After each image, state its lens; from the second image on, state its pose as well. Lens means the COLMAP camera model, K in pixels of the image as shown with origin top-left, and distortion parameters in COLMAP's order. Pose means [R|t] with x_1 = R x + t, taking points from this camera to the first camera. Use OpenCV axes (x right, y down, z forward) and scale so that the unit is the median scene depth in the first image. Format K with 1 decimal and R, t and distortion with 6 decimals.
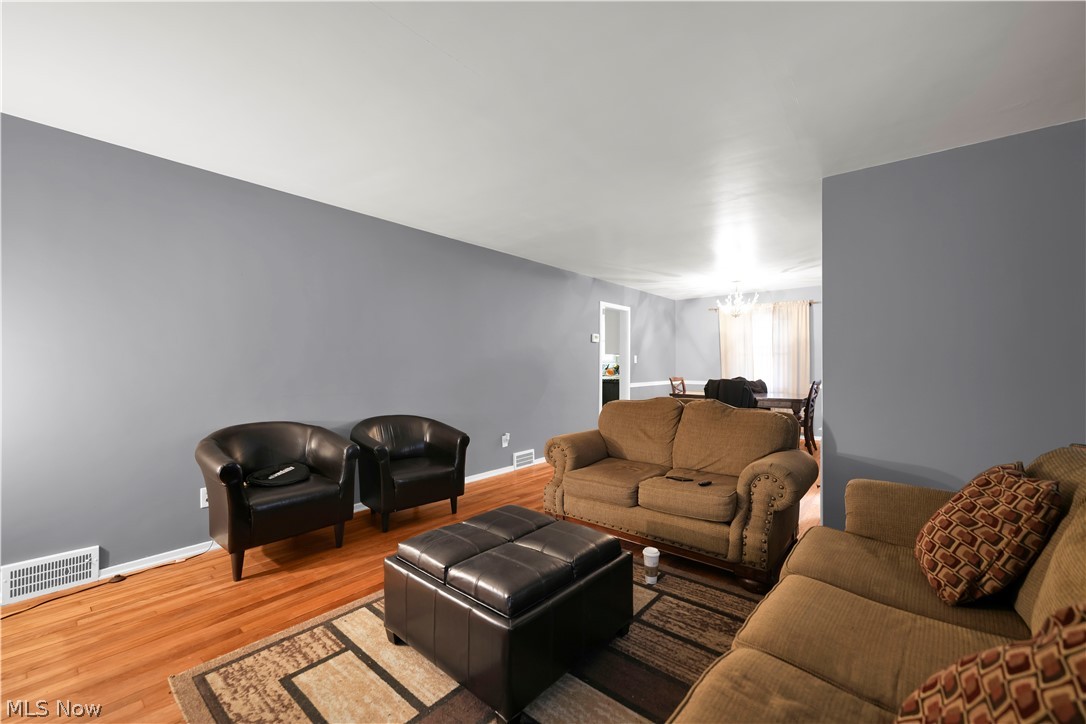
lens RADIAL K [[439.5, 0, 544.3], [0, 439.5, 358.8], [0, 0, 1]] dist [-0.004379, 0.000803]
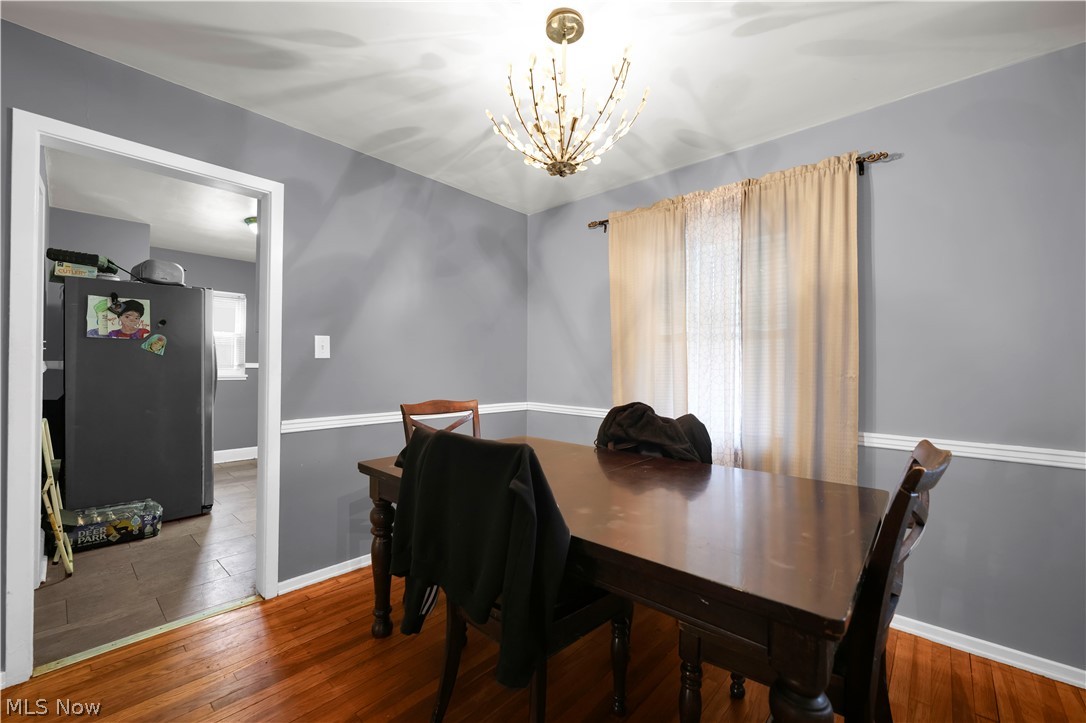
lens RADIAL K [[439.5, 0, 541.2], [0, 439.5, 362.6], [0, 0, 1]] dist [-0.004379, 0.000803]
pose [[0.998398, 0.009753, -0.055742, 0.392529], [-0.009553, 0.999947, 0.003857, 0.010601], [0.055777, -0.003318, 0.998438, 0.666160]]
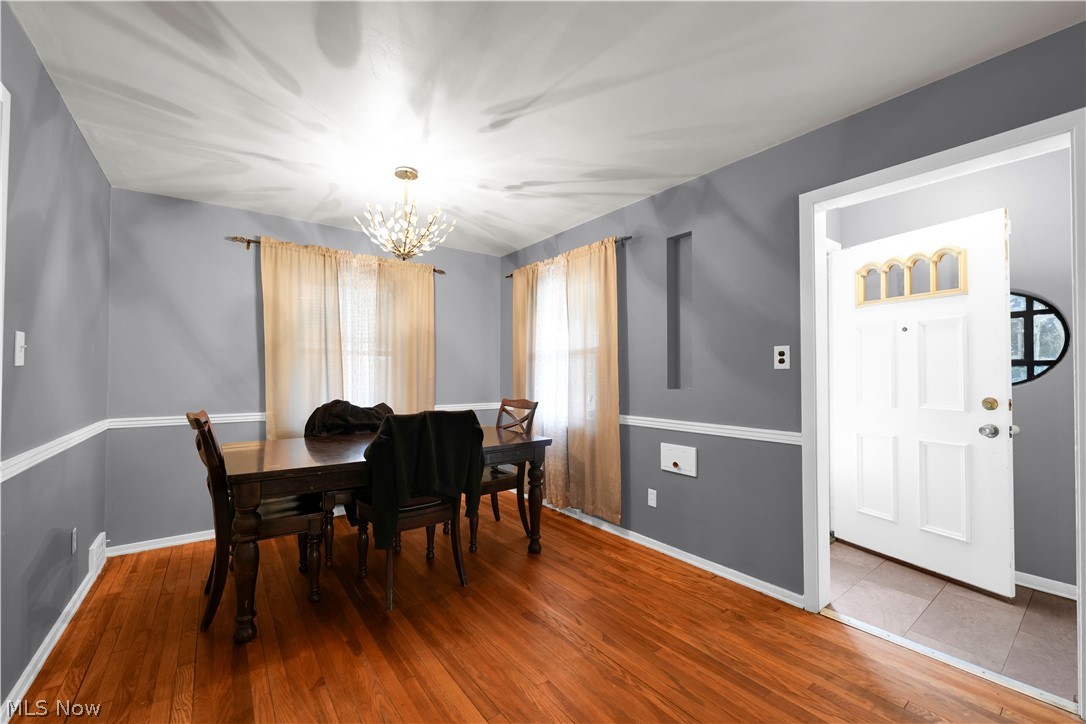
lens RADIAL K [[439.5, 0, 547.2], [0, 439.5, 364.0], [0, 0, 1]] dist [-0.004379, 0.000803]
pose [[0.234463, 0.021181, 0.971894, 0.057880], [-0.012550, 0.999745, -0.018761, 0.009906], [-0.972044, -0.007799, 0.234669, 0.682401]]
